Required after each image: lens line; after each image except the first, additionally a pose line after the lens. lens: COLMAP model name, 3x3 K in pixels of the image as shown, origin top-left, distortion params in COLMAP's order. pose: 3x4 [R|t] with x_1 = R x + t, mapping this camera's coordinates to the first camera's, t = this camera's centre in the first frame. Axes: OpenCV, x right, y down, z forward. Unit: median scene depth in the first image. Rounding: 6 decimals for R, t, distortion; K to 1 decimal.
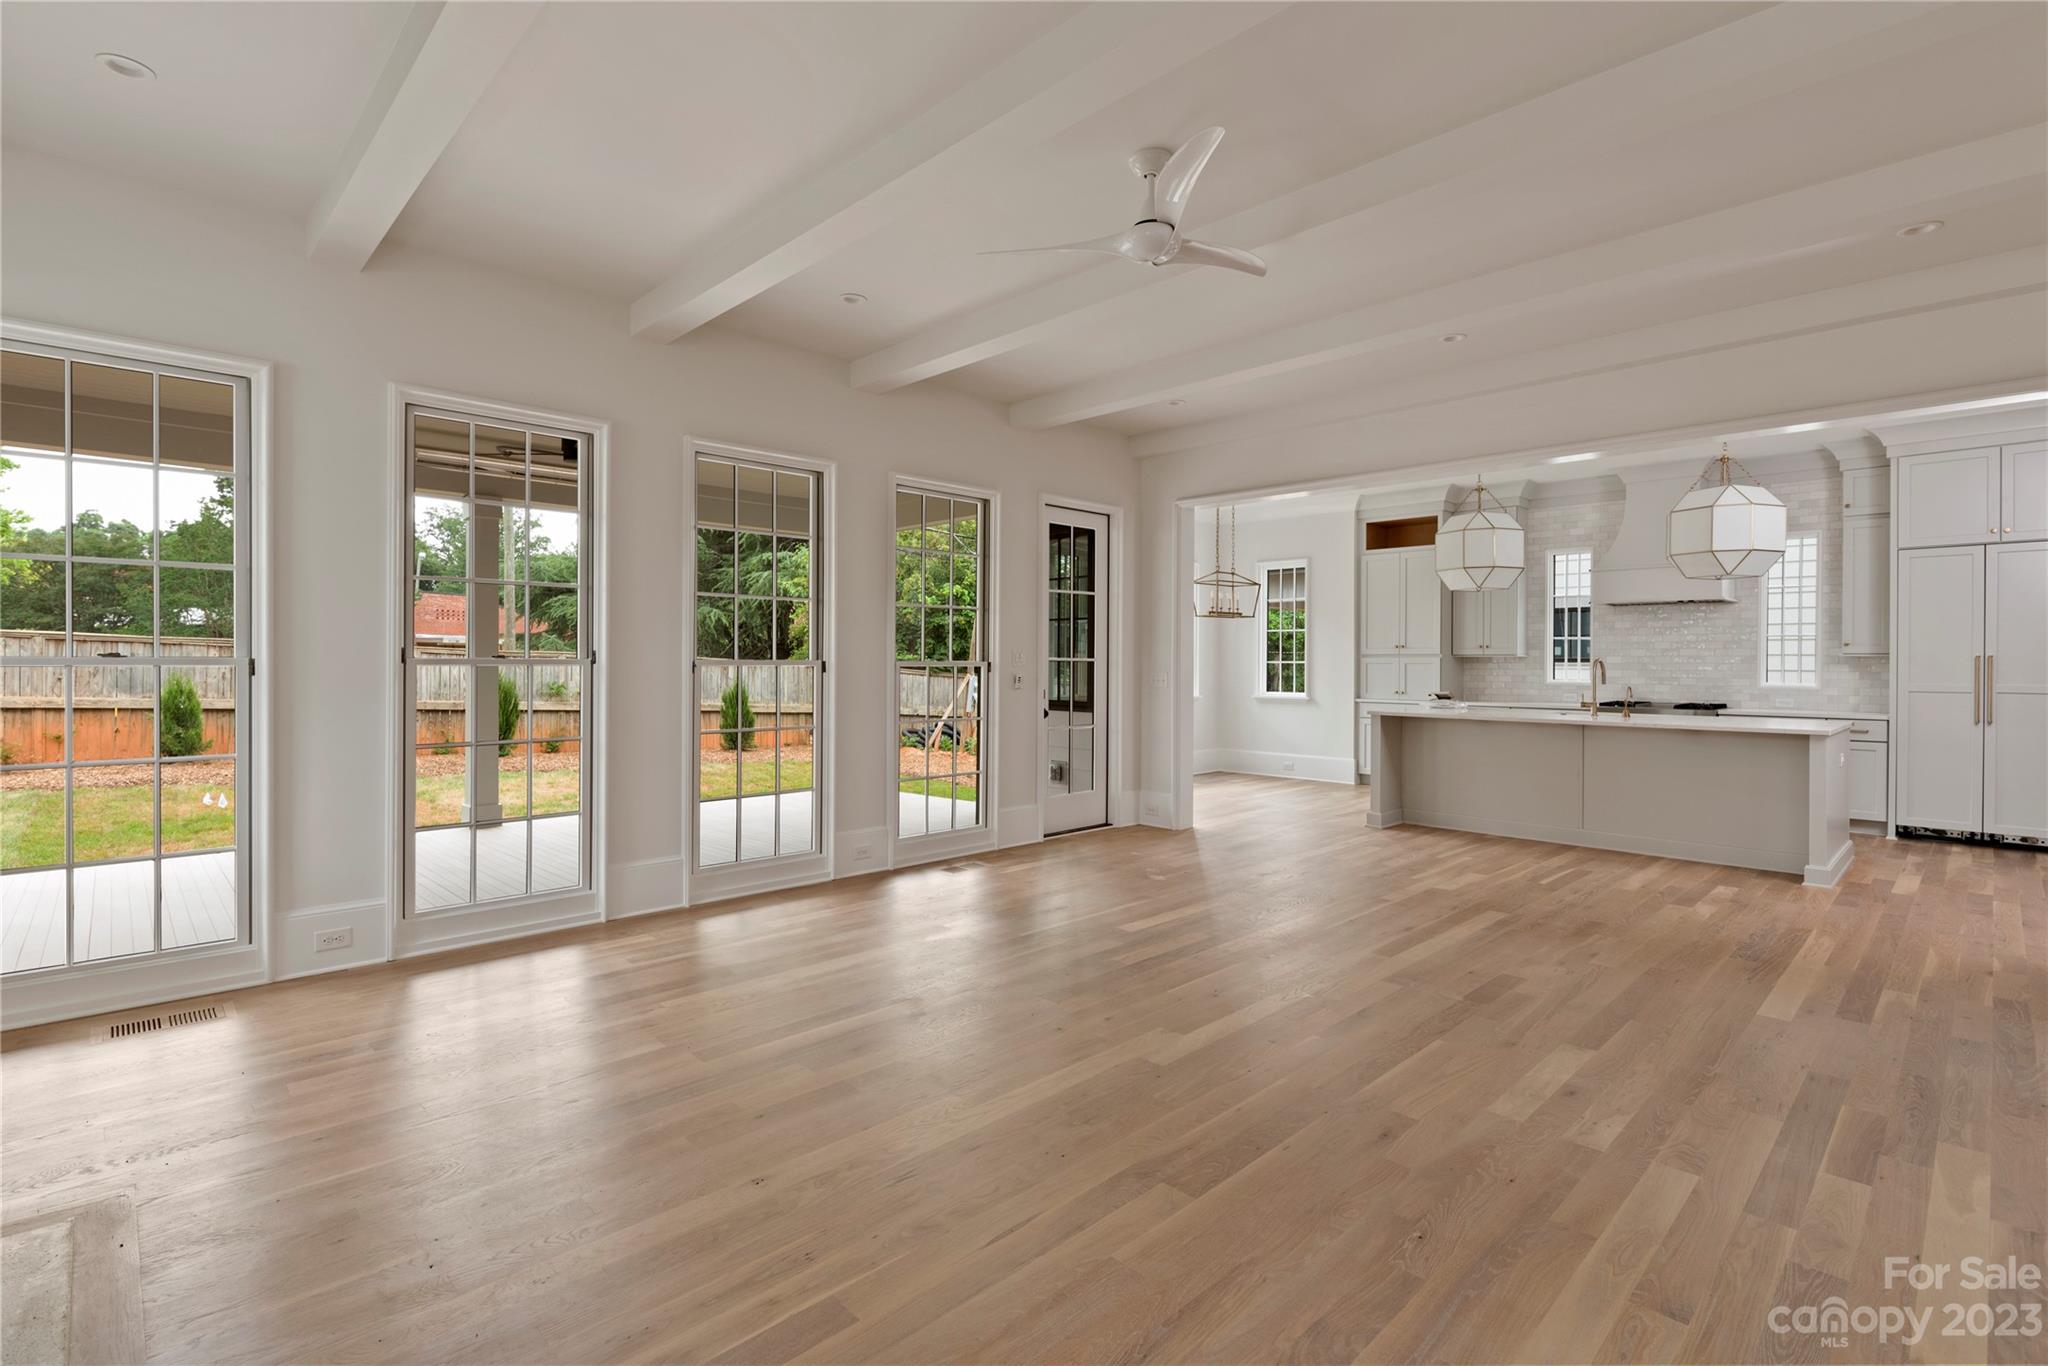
lens RADIAL K [[958.6, 0, 1023.1], [0, 958.6, 664.6], [0, 0, 1]] dist [0.004027, 0.000274]
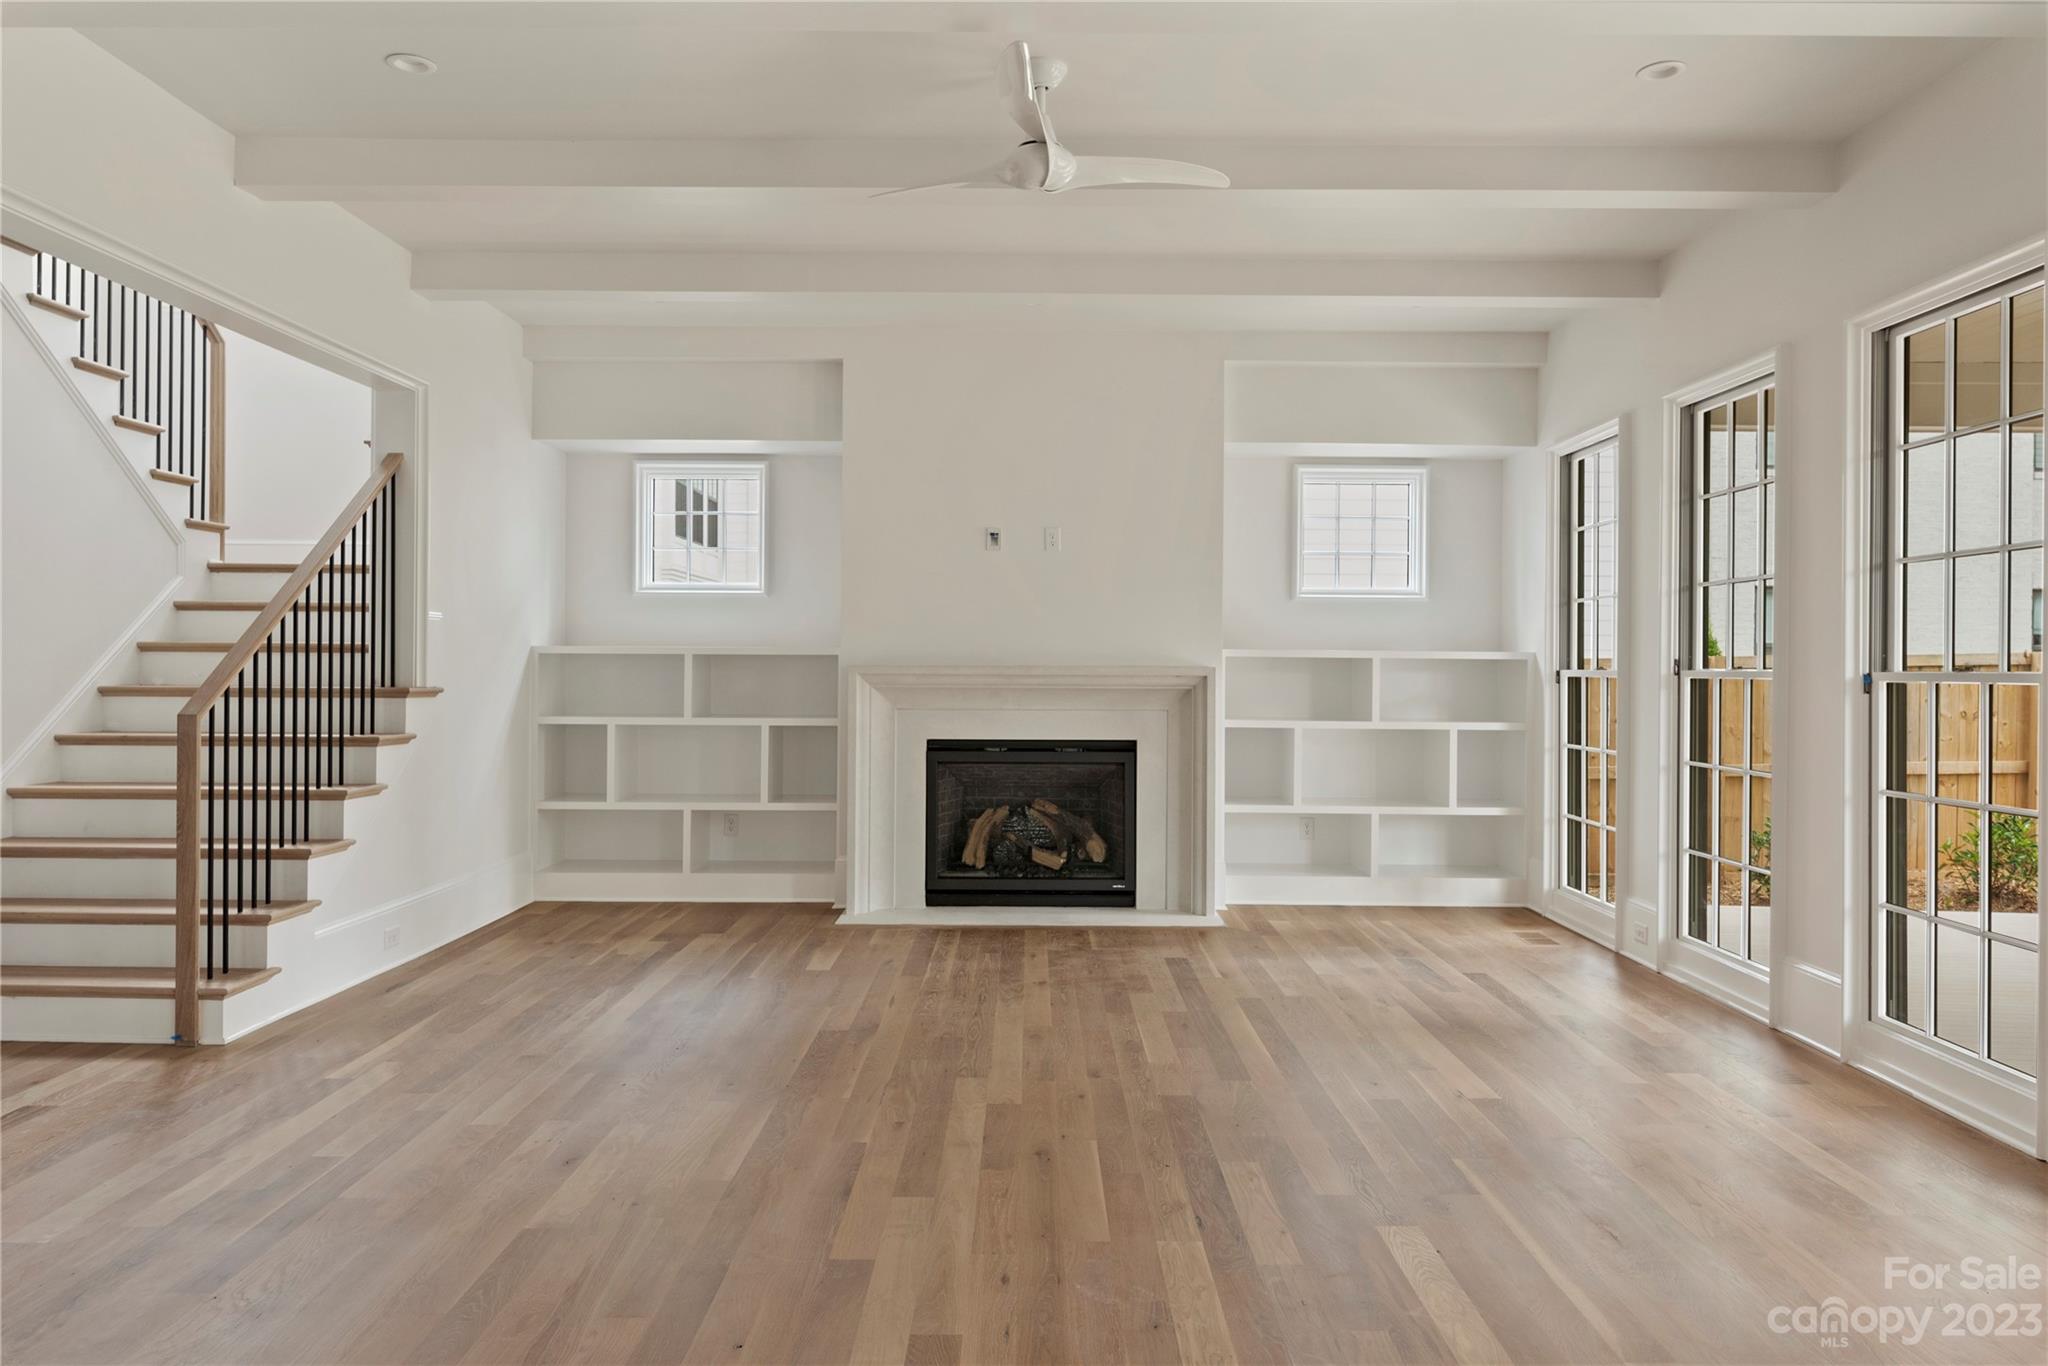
lens RADIAL K [[1378.9, 0, 1021.1], [0, 1378.9, 674.6], [0, 0, 1]] dist [0.001616, 0.000302]
pose [[-0.706507, -0.003616, -0.707697, 1.046775], [-0.010387, 0.999932, 0.005260, -0.000073], [0.707630, 0.011067, -0.706497, 1.946123]]
